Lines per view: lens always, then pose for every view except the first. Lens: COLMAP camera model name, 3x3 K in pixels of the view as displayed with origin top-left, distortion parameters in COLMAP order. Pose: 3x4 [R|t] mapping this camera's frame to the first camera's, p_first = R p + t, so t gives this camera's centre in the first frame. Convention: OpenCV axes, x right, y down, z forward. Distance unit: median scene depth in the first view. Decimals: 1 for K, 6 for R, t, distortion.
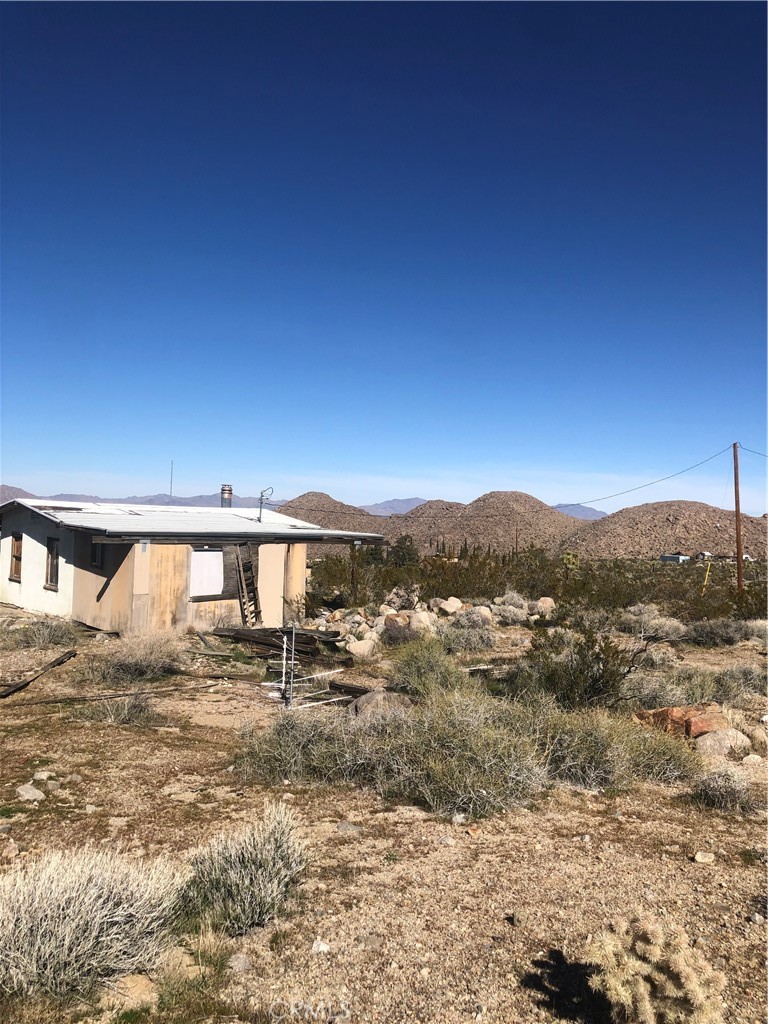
lens RADIAL K [[805.6, 0, 384.0], [0, 805.6, 512.0], [0, 0, 1]] dist [0.025233, -0.015711]
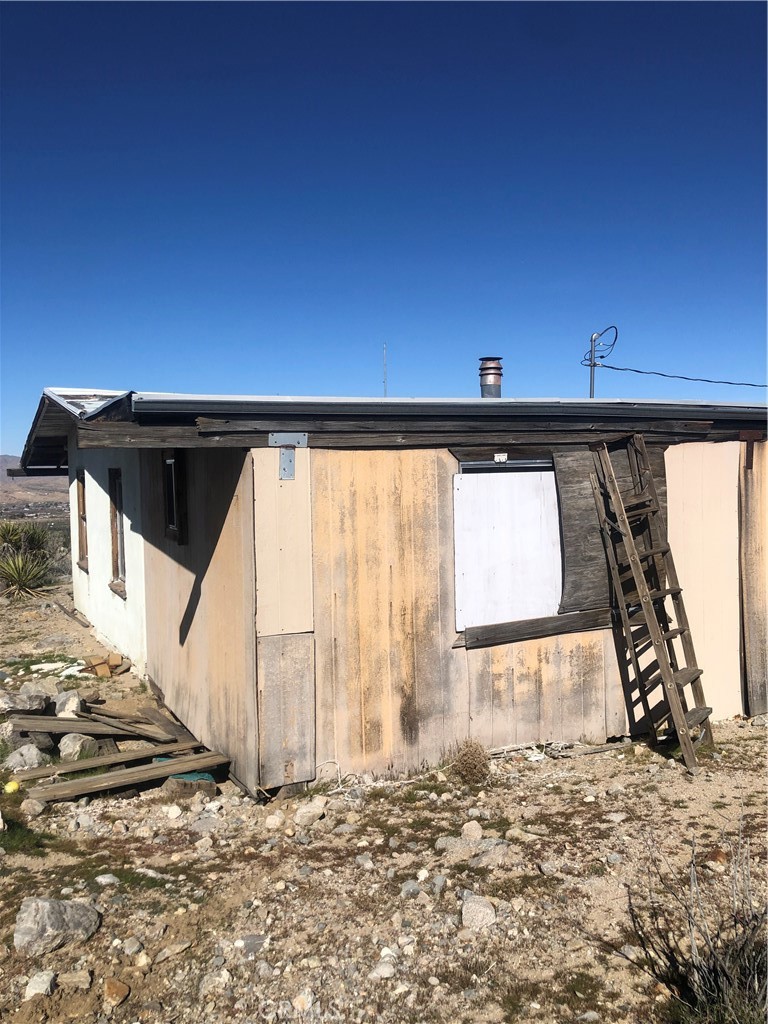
lens RADIAL K [[805.6, 0, 384.0], [0, 805.6, 512.0], [0, 0, 1]] dist [0.025233, -0.015711]
pose [[0.963170, -0.042380, -0.265531, -0.184187], [0.057583, 0.997101, 0.049730, 0.046173], [0.262654, -0.063188, 0.962819, 0.706386]]
